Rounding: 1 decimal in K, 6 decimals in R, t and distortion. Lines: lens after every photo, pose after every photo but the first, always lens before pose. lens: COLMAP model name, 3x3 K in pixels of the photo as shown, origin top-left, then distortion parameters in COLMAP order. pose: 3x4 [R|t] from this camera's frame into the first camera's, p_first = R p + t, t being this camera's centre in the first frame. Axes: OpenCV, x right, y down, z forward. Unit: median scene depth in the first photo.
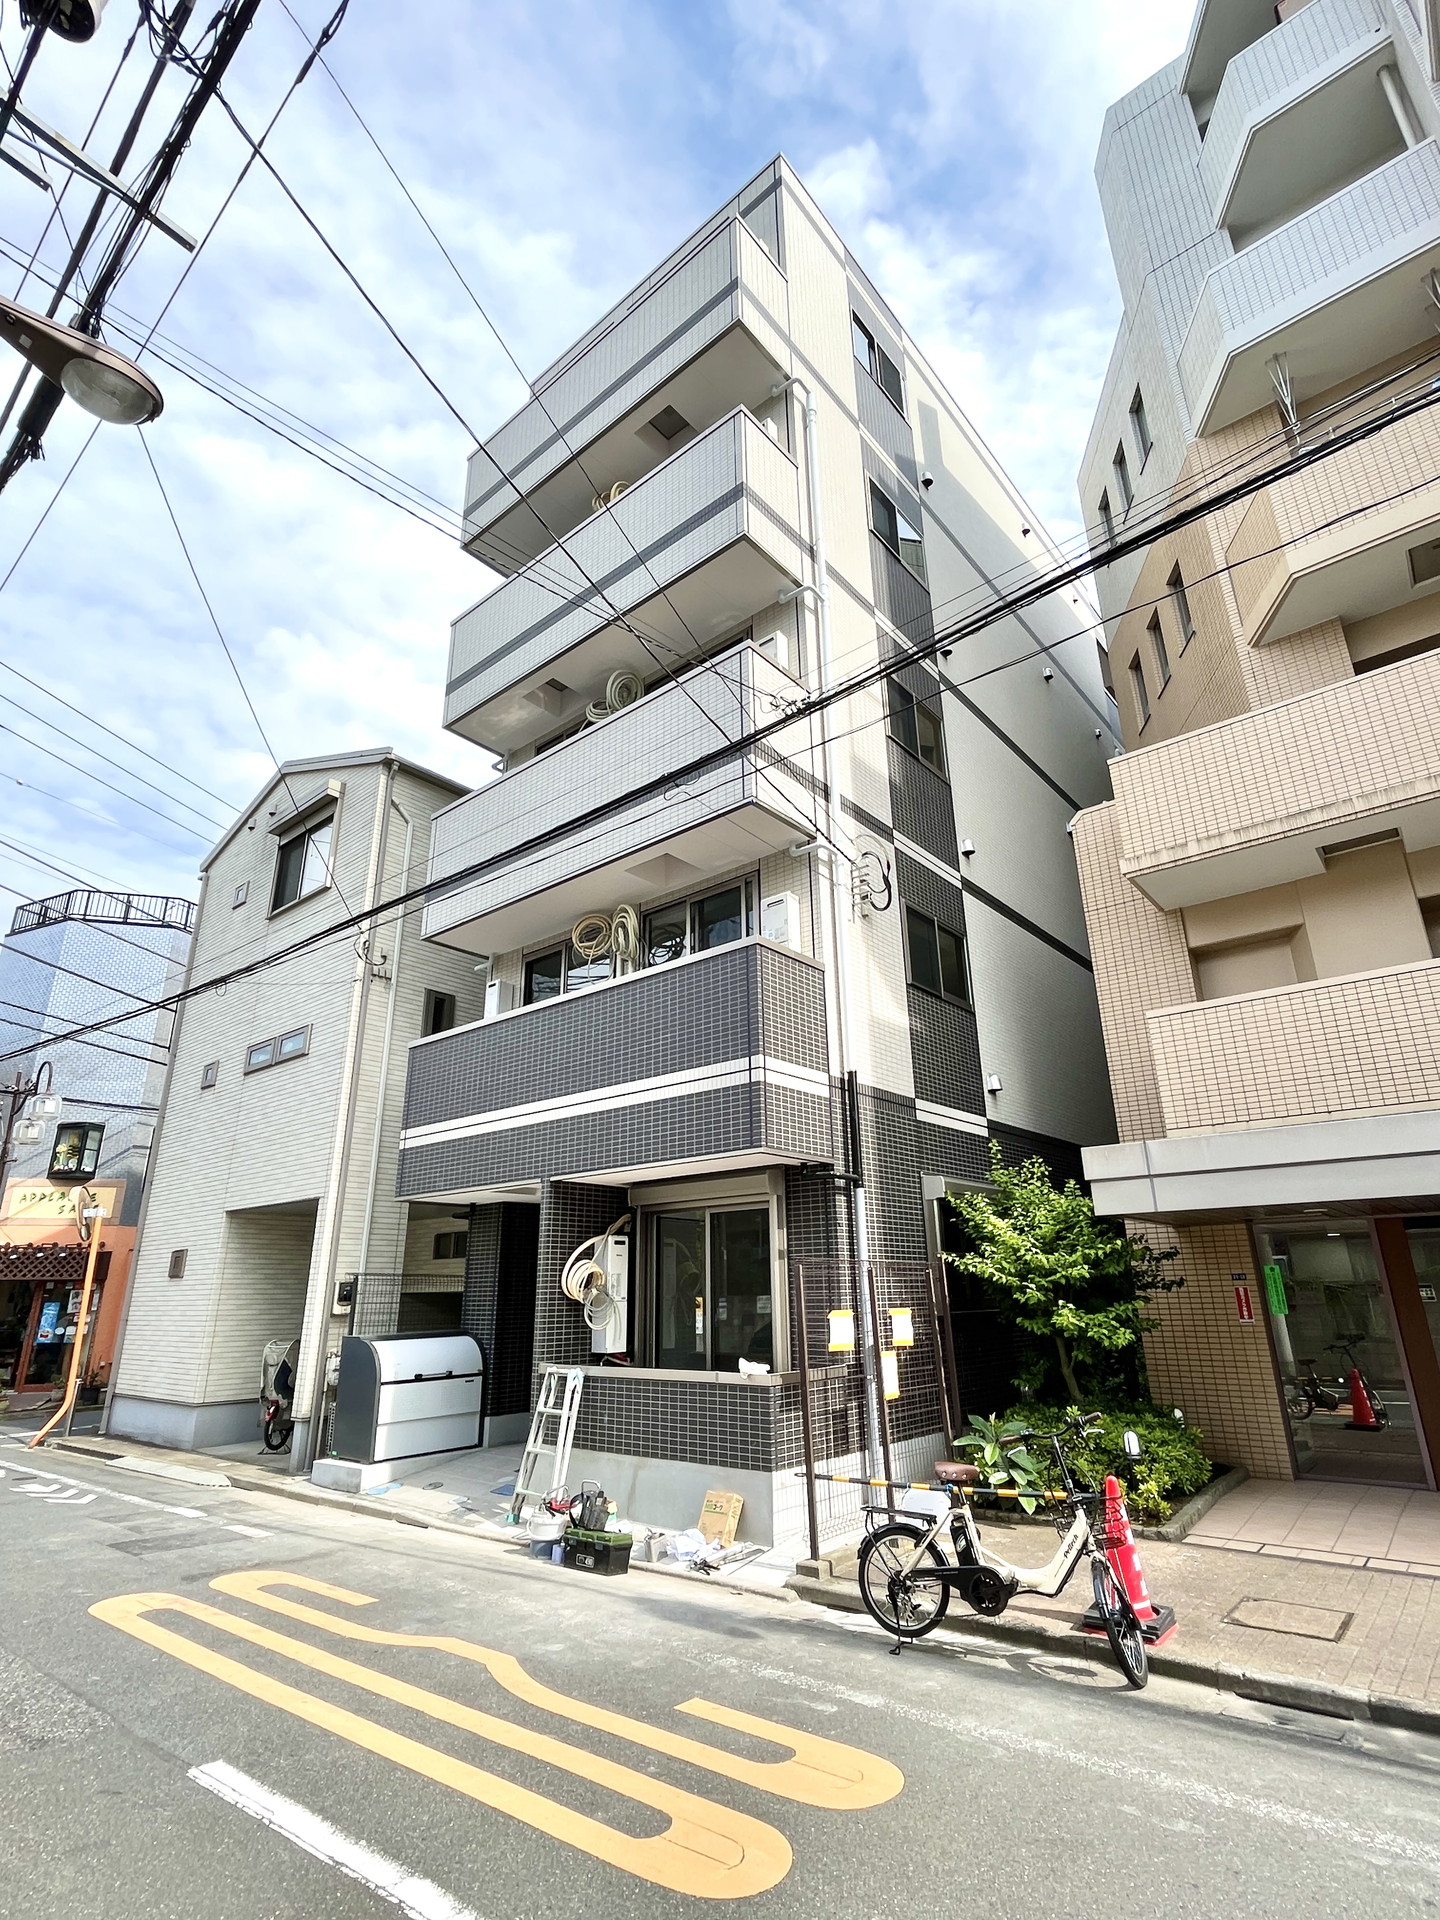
lens RADIAL K [[949.0, 0, 725.2], [0, 949.0, 960.1], [0, 0, 1]] dist [-0.001365, 0.000402]
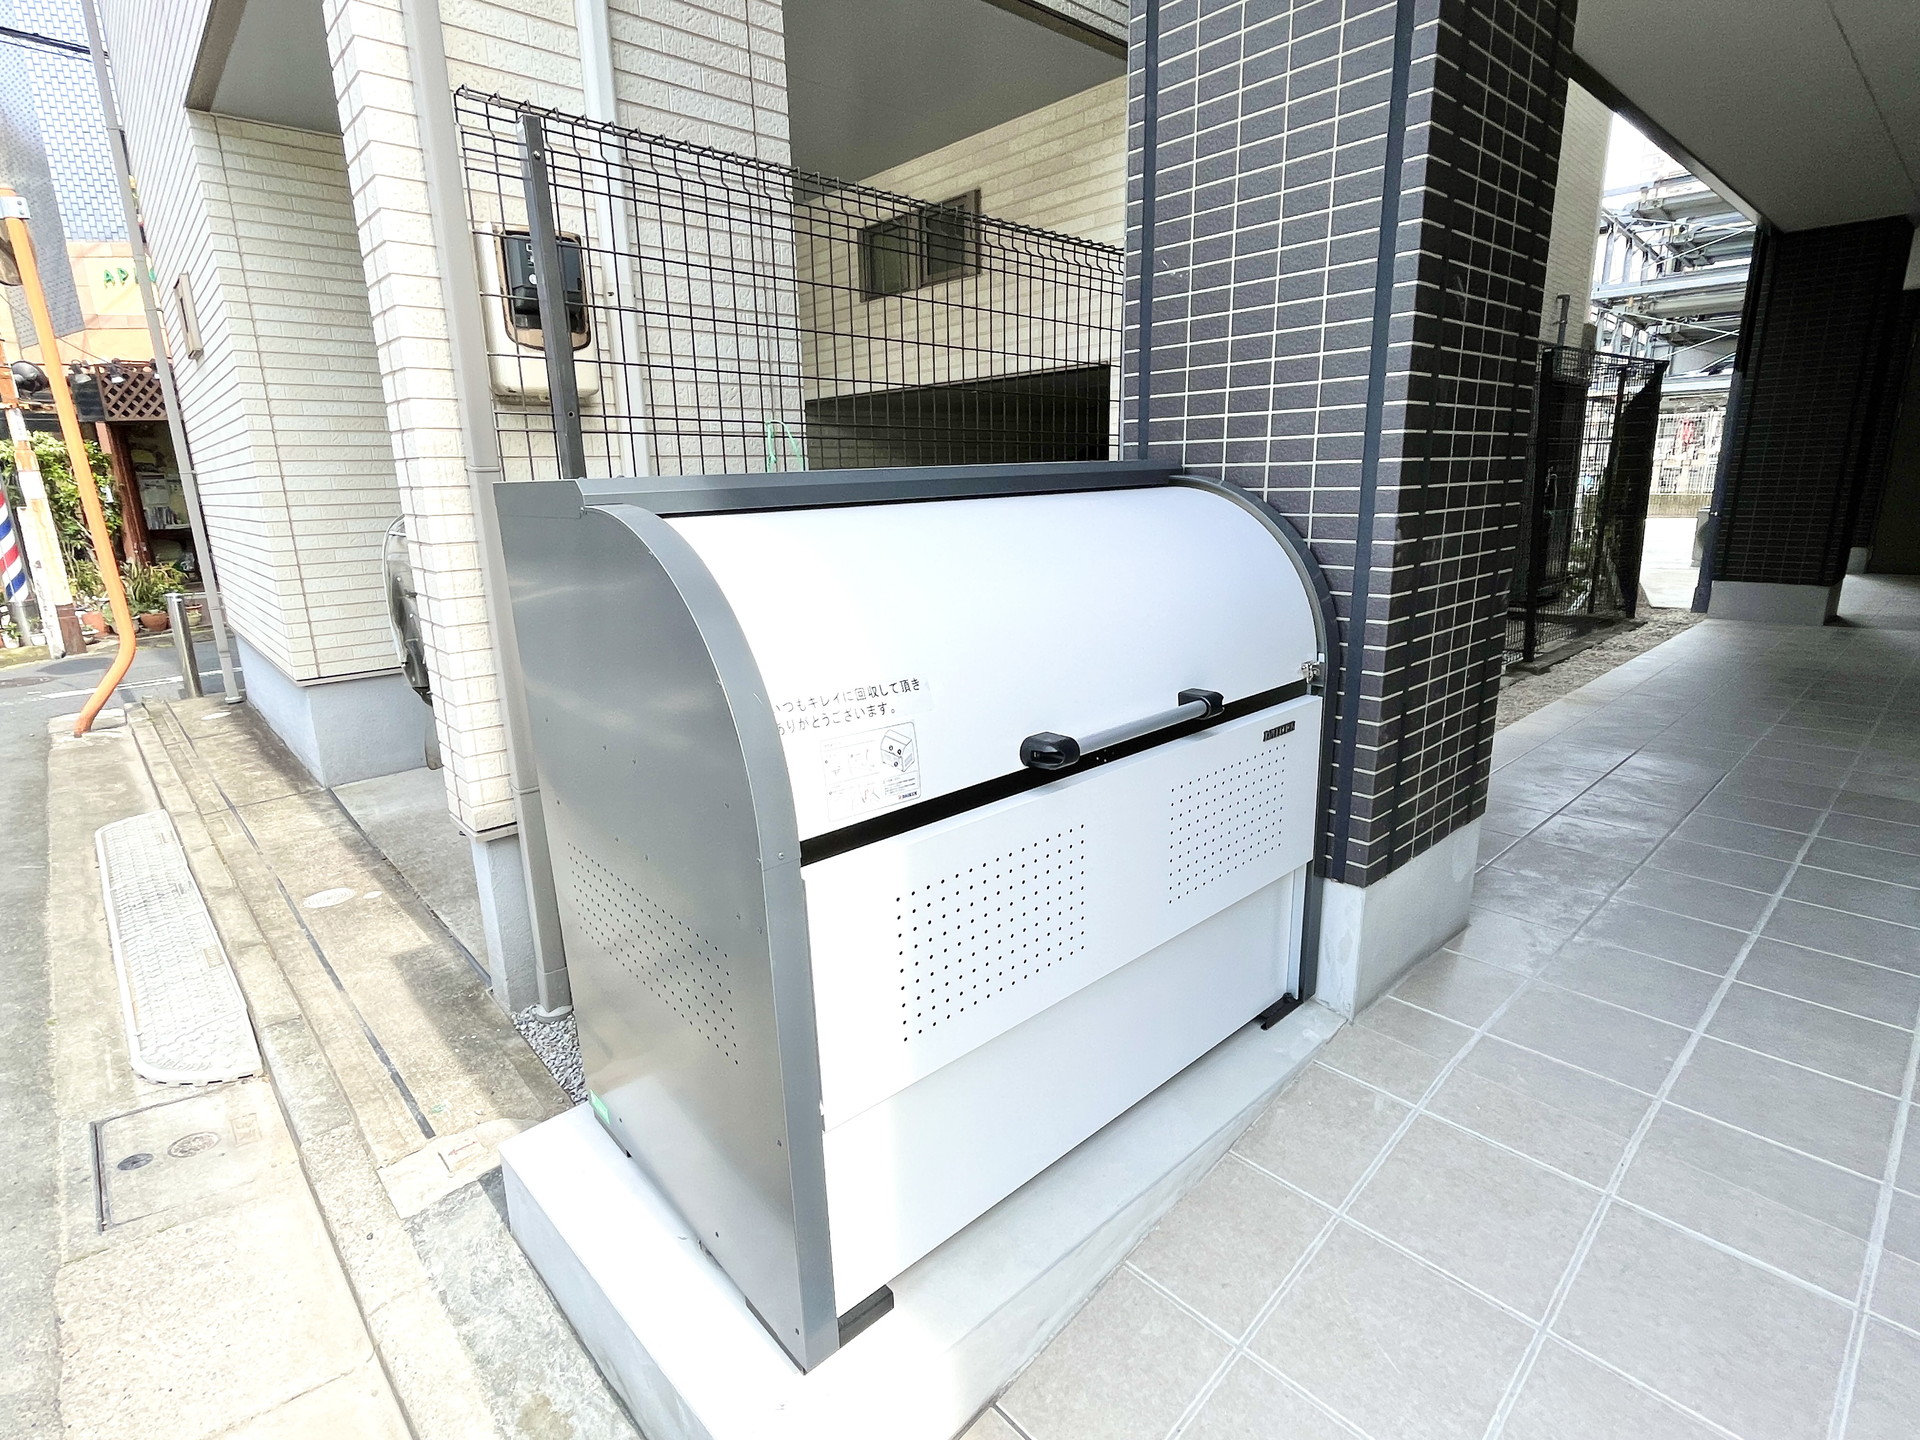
lens RADIAL K [[949.0, 0, 958.5], [0, 949.0, 708.6], [0, 0, 1]] dist [-0.001365, 0.000402]
pose [[0.991847, 0.021902, -0.125536, -0.340575], [0.050731, 0.835826, 0.546645, 0.381911], [0.116899, -0.548557, 0.827901, 0.949832]]
